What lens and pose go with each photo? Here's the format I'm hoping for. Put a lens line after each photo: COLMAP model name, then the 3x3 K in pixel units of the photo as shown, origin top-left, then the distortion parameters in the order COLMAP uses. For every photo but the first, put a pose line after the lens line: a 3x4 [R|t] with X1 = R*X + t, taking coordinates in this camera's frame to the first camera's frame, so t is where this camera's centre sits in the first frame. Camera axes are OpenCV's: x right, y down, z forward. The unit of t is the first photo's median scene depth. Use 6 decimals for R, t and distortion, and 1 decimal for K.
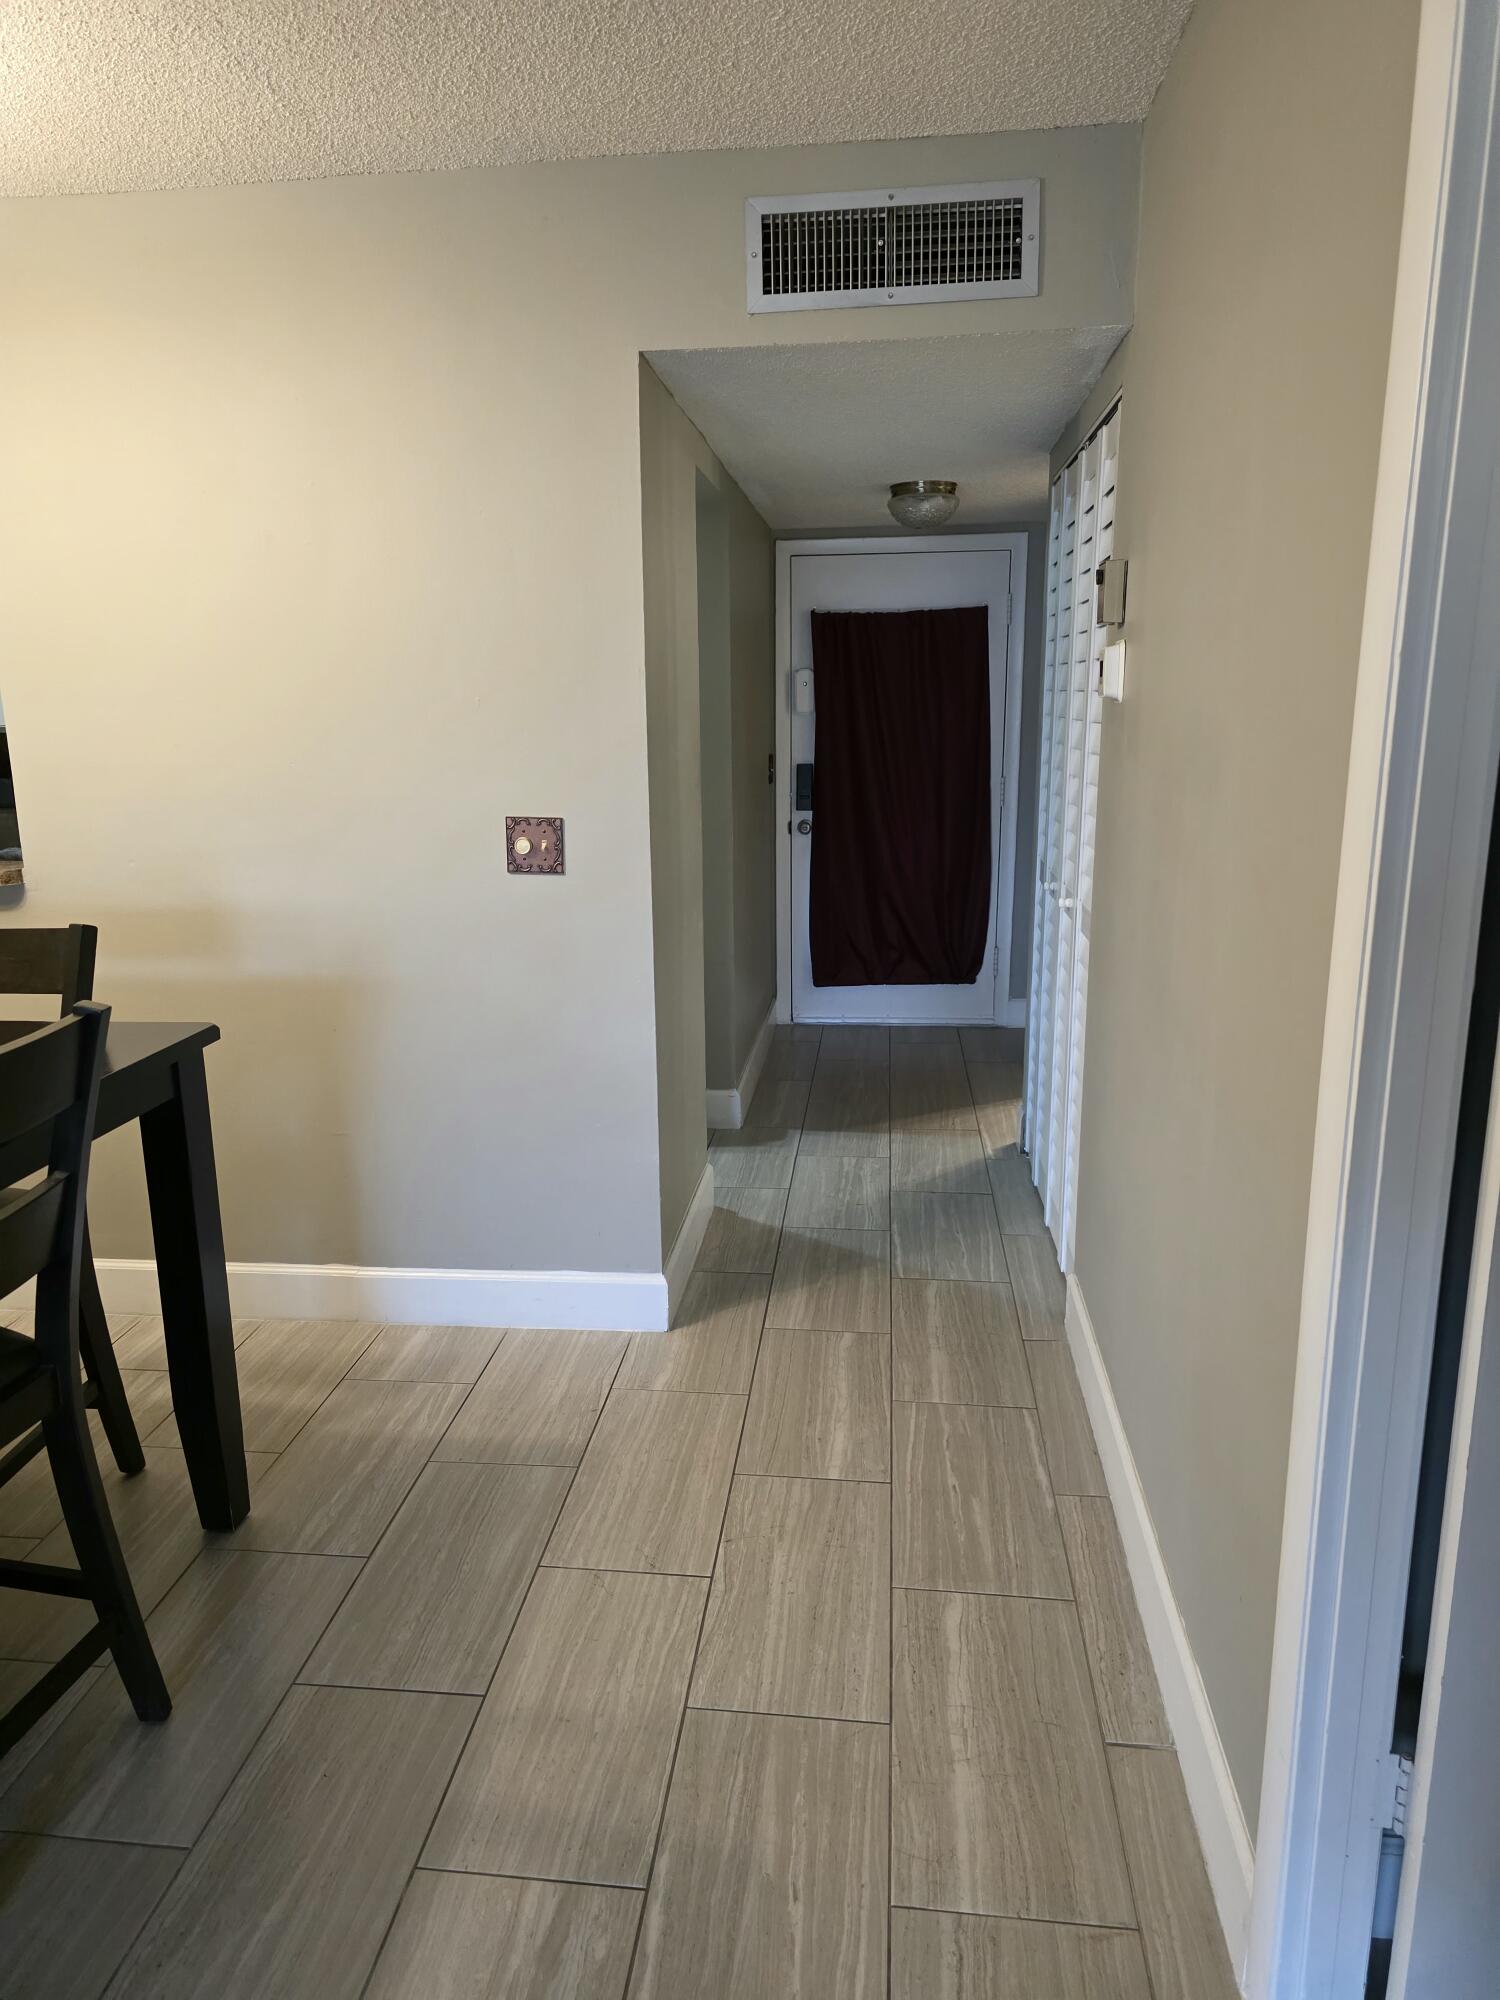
lens RADIAL K [[1345.5, 0, 764.6], [0, 1345.5, 982.5], [0, 0, 1]] dist [0.061164, -0.055700]
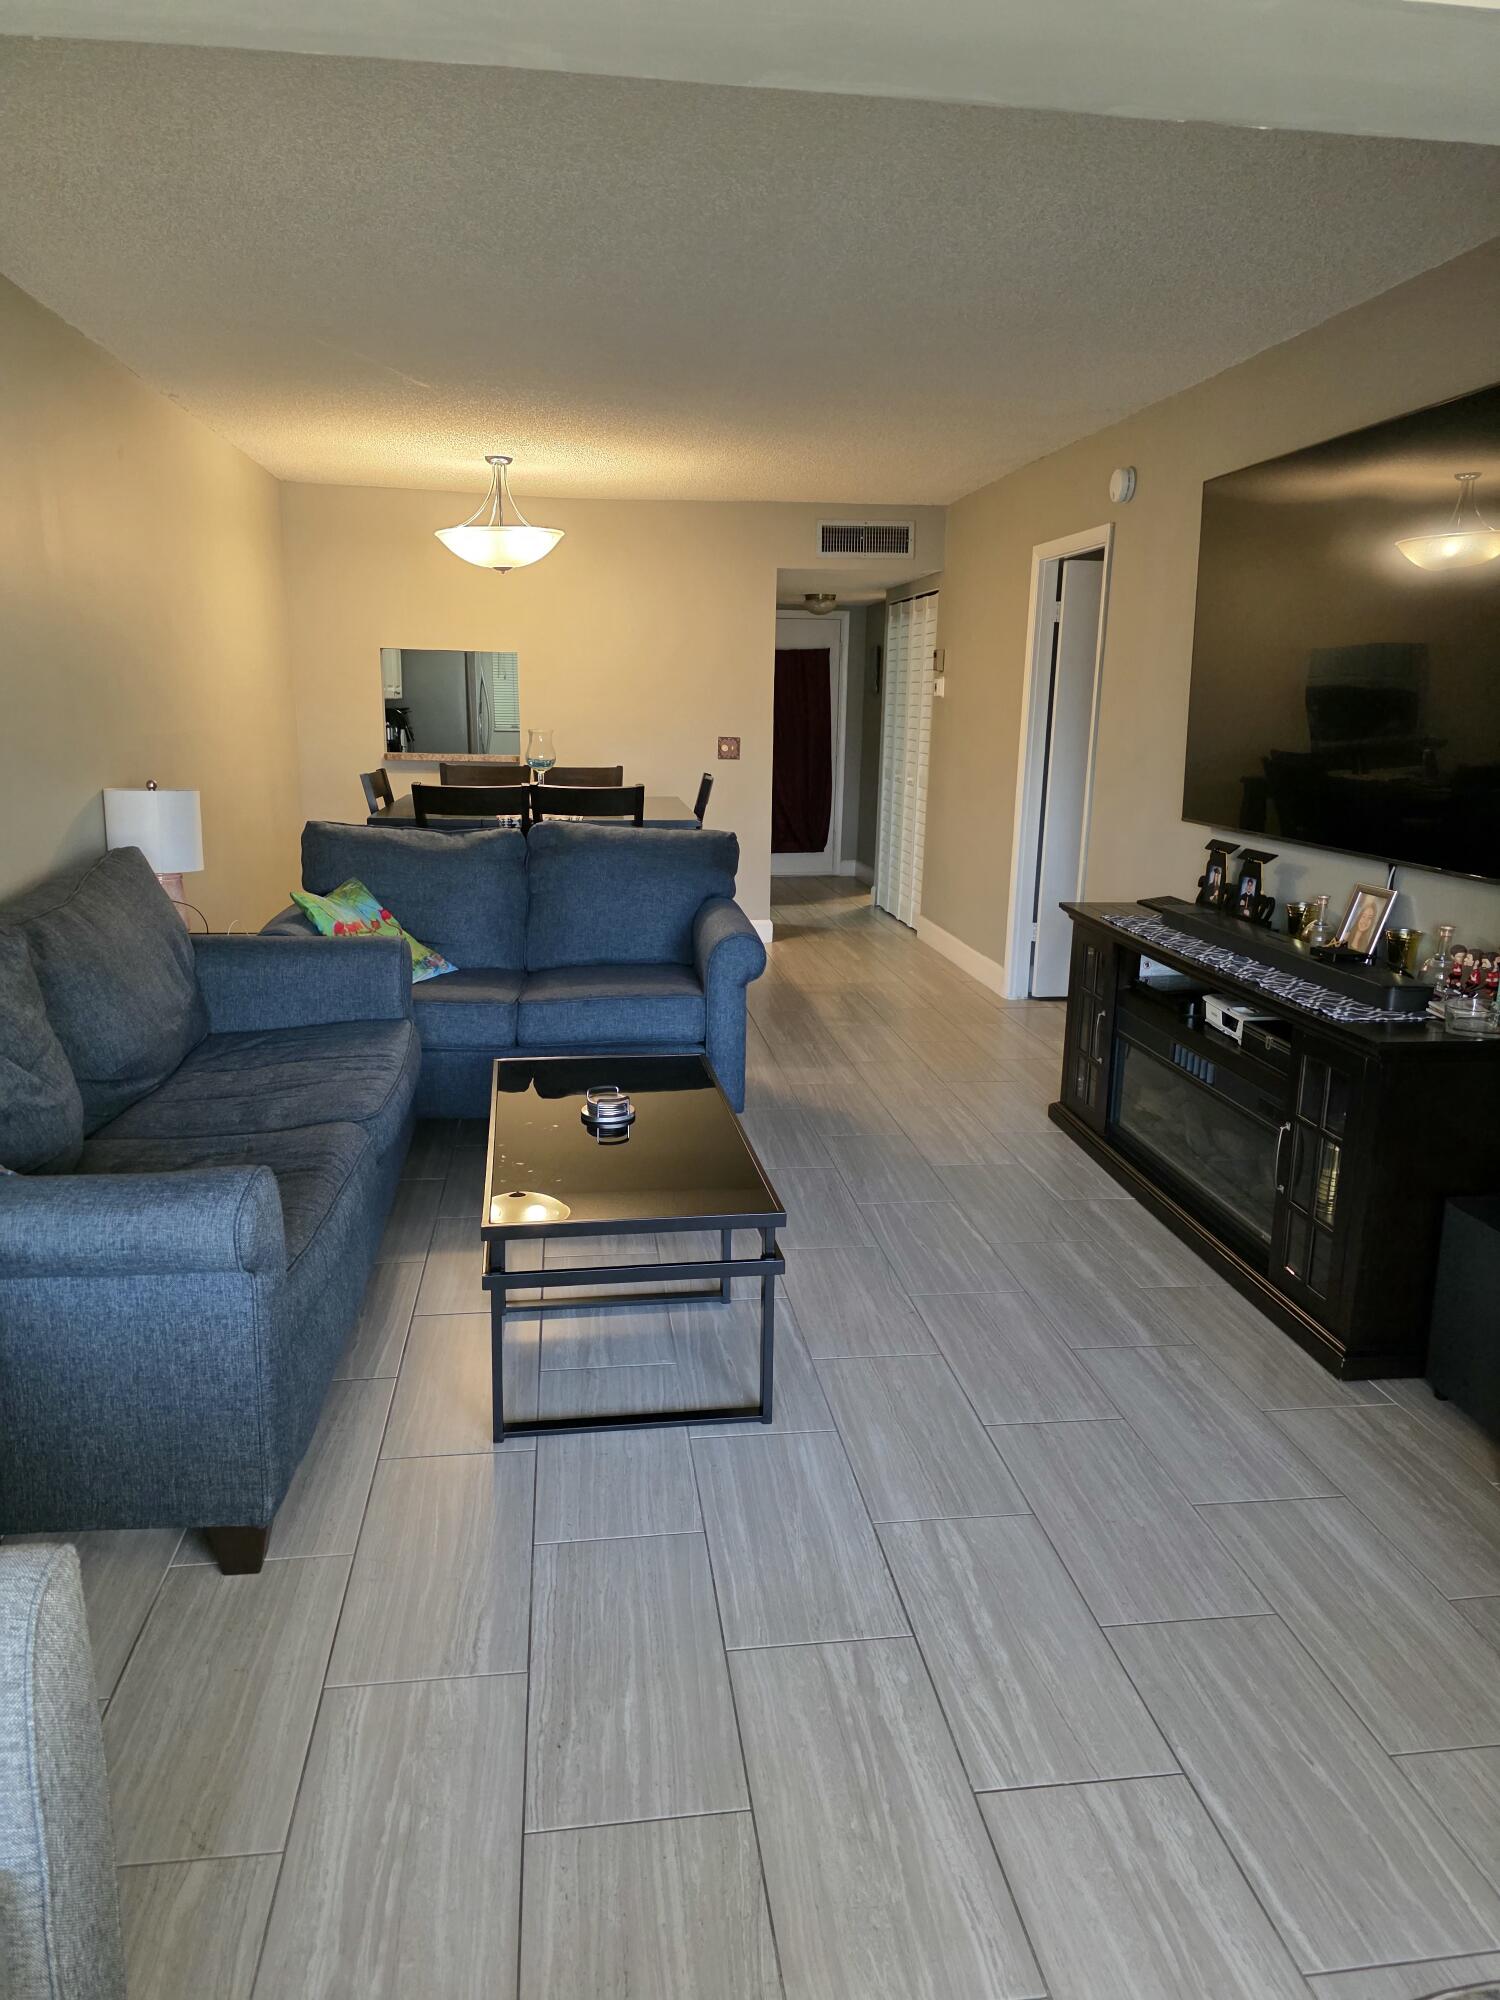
lens RADIAL K [[1345.5, 0, 745.4], [0, 1345.5, 997.0], [0, 0, 1]] dist [0.061164, -0.055700]
pose [[0.974386, -0.024778, 0.223511, -0.741139], [0.022623, 0.999670, 0.012197, 0.353930], [-0.223740, -0.006828, 0.974625, -1.581584]]
